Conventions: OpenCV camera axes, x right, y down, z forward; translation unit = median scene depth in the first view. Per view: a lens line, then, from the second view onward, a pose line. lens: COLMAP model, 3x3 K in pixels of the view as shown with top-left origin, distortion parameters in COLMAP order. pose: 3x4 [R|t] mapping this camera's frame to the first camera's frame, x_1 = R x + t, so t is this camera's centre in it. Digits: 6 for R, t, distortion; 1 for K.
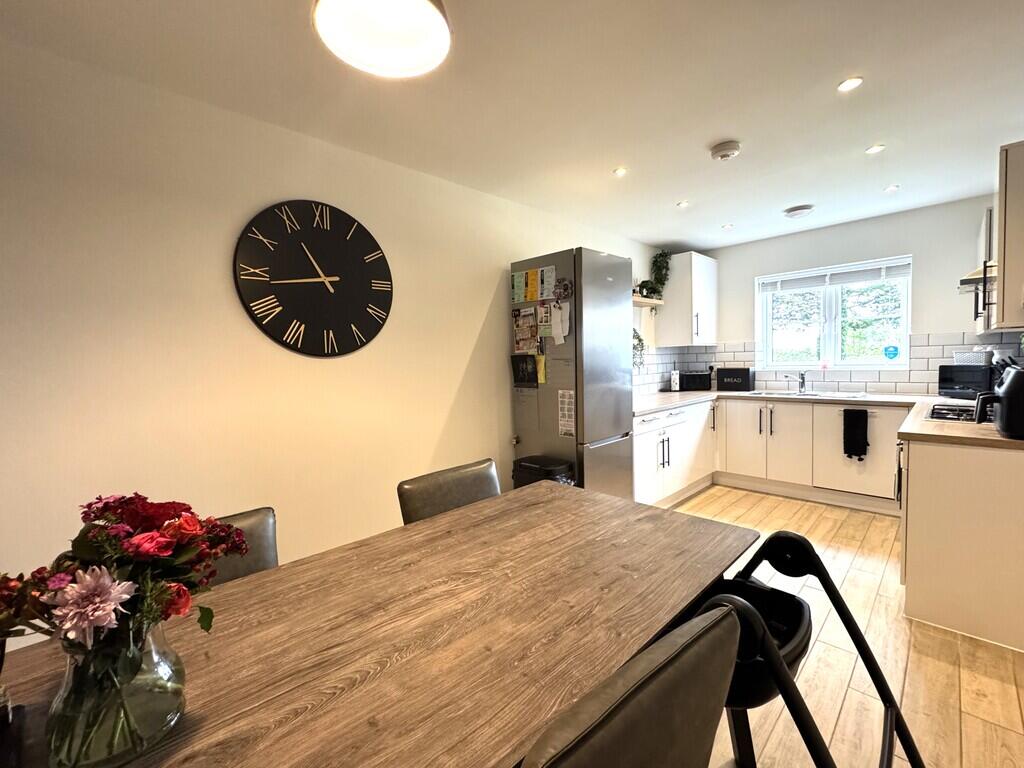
lens RADIAL K [[423.1, 0, 517.4], [0, 423.1, 383.5], [0, 0, 1]] dist [-0.000181, 0.000012]
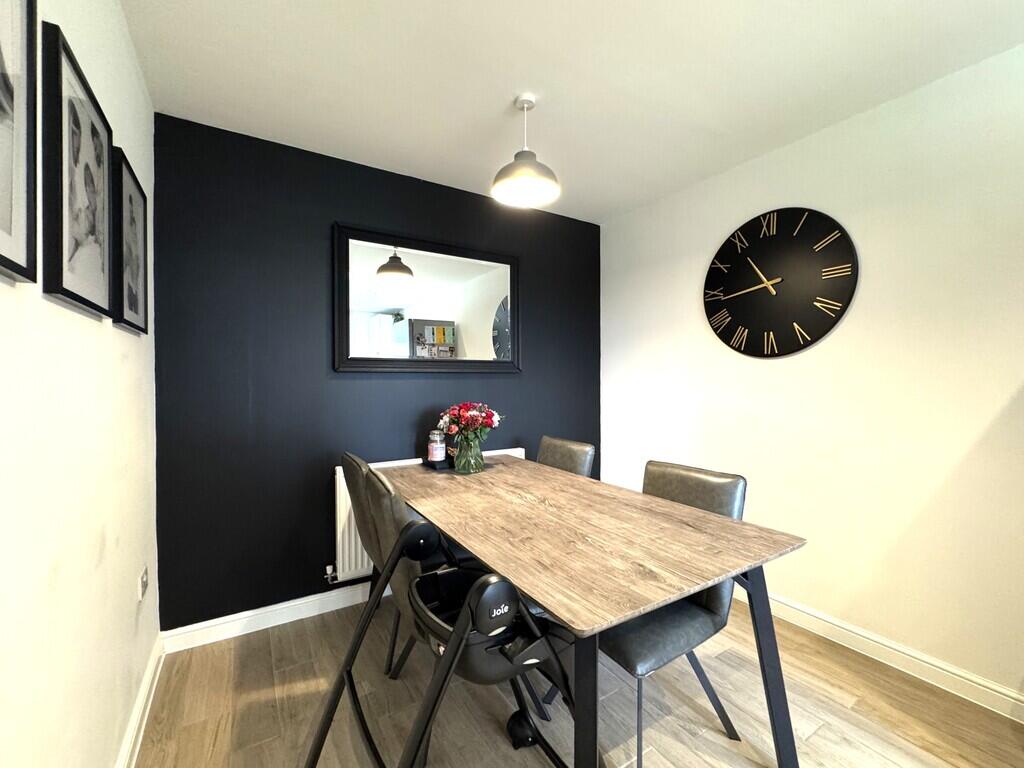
lens RADIAL K [[423.1, 0, 512.8], [0, 423.1, 380.0], [0, 0, 1]] dist [-0.000181, 0.000012]
pose [[-0.189742, 0.037348, -0.981123, 0.927075], [-0.048221, 0.997716, 0.047305, -0.035001], [0.980649, 0.056286, -0.187508, 0.771769]]
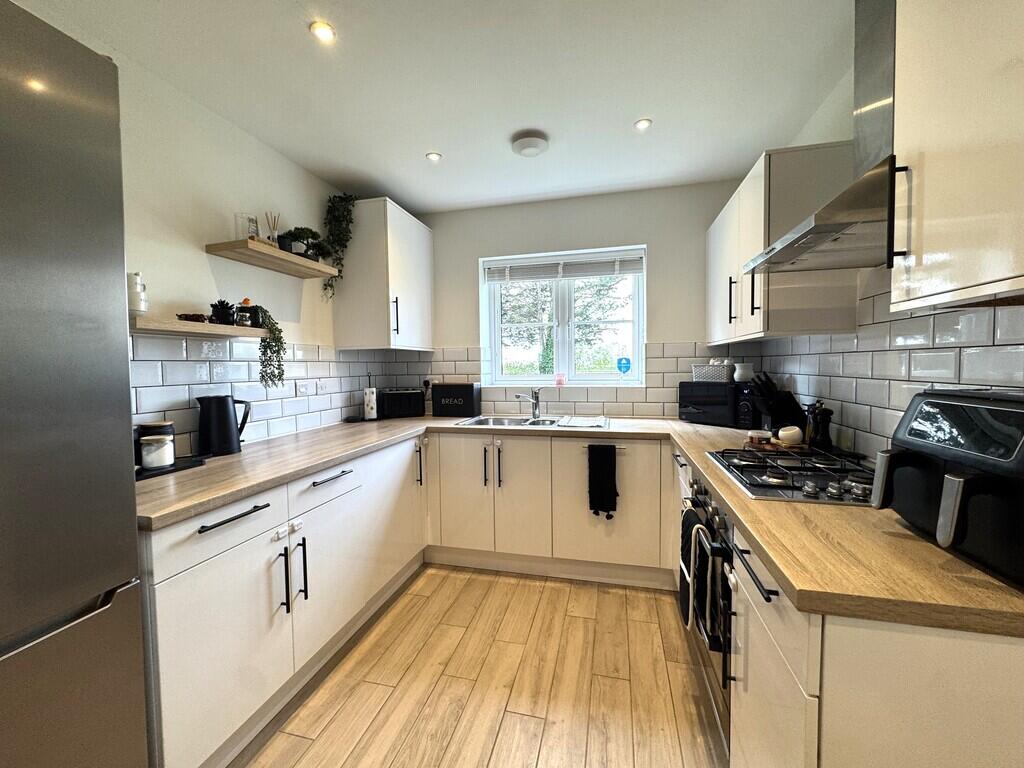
lens RADIAL K [[423.1, 0, 511.7], [0, 423.1, 384.0], [0, 0, 1]] dist [-0.000181, 0.000012]
pose [[0.851581, -0.003243, 0.524213, 0.269154], [0.016150, 0.999668, -0.020052, -0.024219], [-0.523974, 0.025542, 0.851351, 0.422168]]
